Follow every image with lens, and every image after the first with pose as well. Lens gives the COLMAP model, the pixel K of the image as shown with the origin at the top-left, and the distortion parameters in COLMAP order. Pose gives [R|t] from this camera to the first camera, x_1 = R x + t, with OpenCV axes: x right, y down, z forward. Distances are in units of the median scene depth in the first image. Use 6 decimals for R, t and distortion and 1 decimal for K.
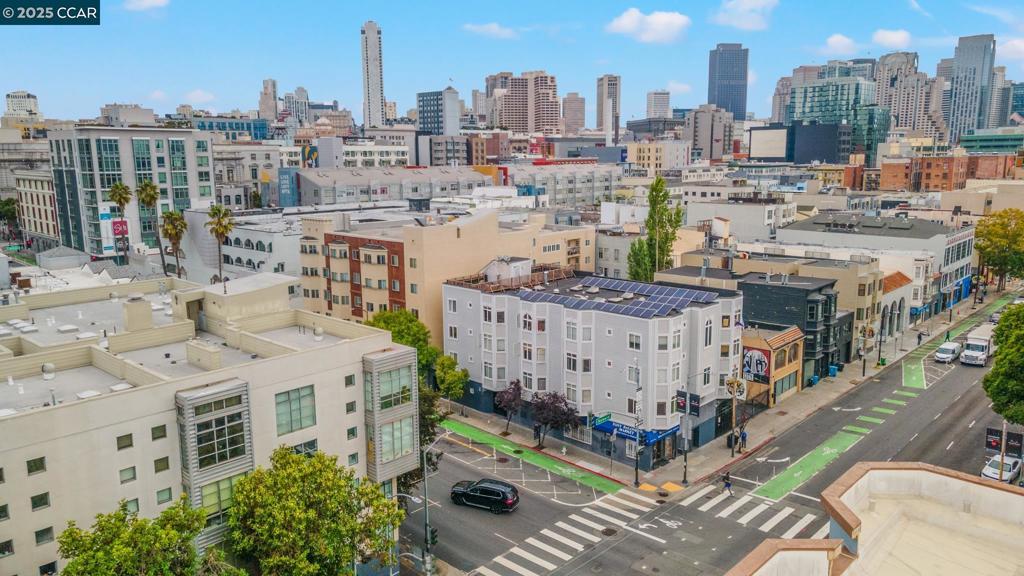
lens RADIAL K [[744.5, 0, 514.1], [0, 744.5, 279.9], [0, 0, 1]] dist [0.022005, 0.037280]
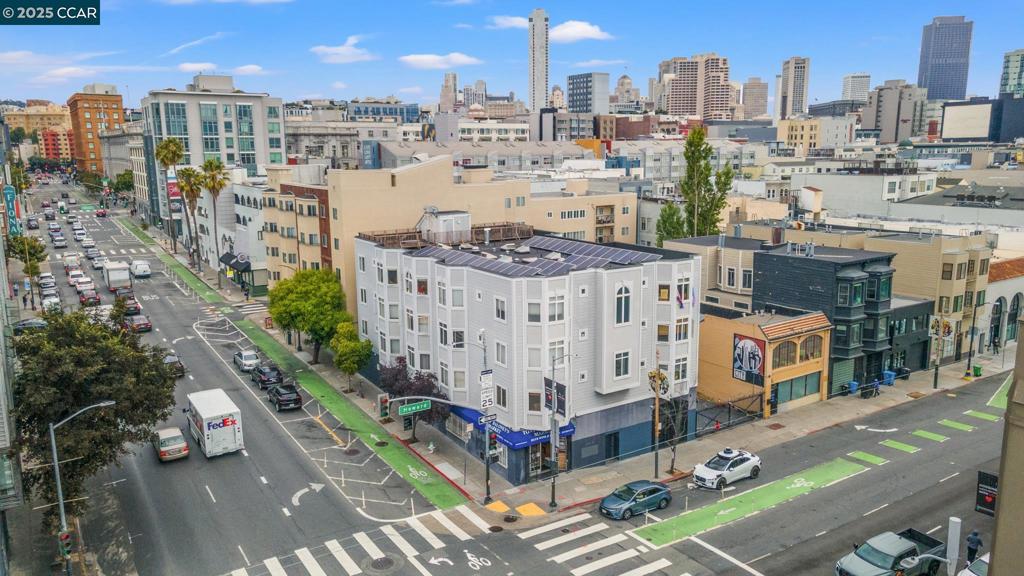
lens RADIAL K [[744.5, 0, 514.1], [0, 744.5, 279.9], [0, 0, 1]] dist [0.022005, 0.037280]
pose [[0.971080, 0.041855, -0.235059, 0.142916], [-0.039673, 0.999115, 0.014009, 0.017714], [0.235437, -0.004278, 0.971880, 0.116841]]
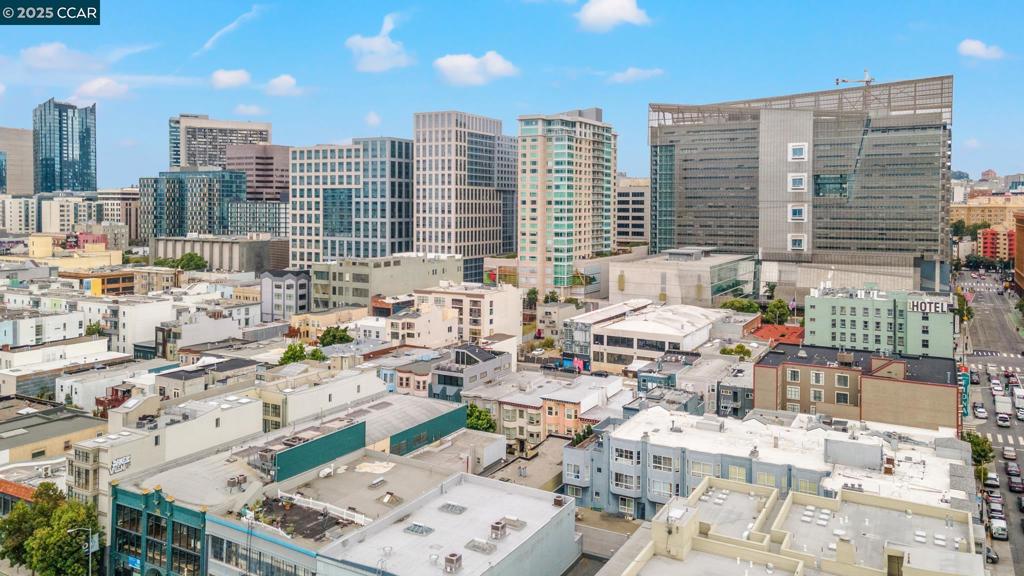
lens RADIAL K [[759.7, 0, 507.5], [0, 759.7, 213.2], [0, 0, 1]] dist [0.089197, -0.082069]
pose [[0.235768, 0.017822, -0.971646, 0.214102], [-0.167339, 0.985642, -0.022526, -0.124505], [0.957294, 0.167905, 0.235365, -0.015975]]
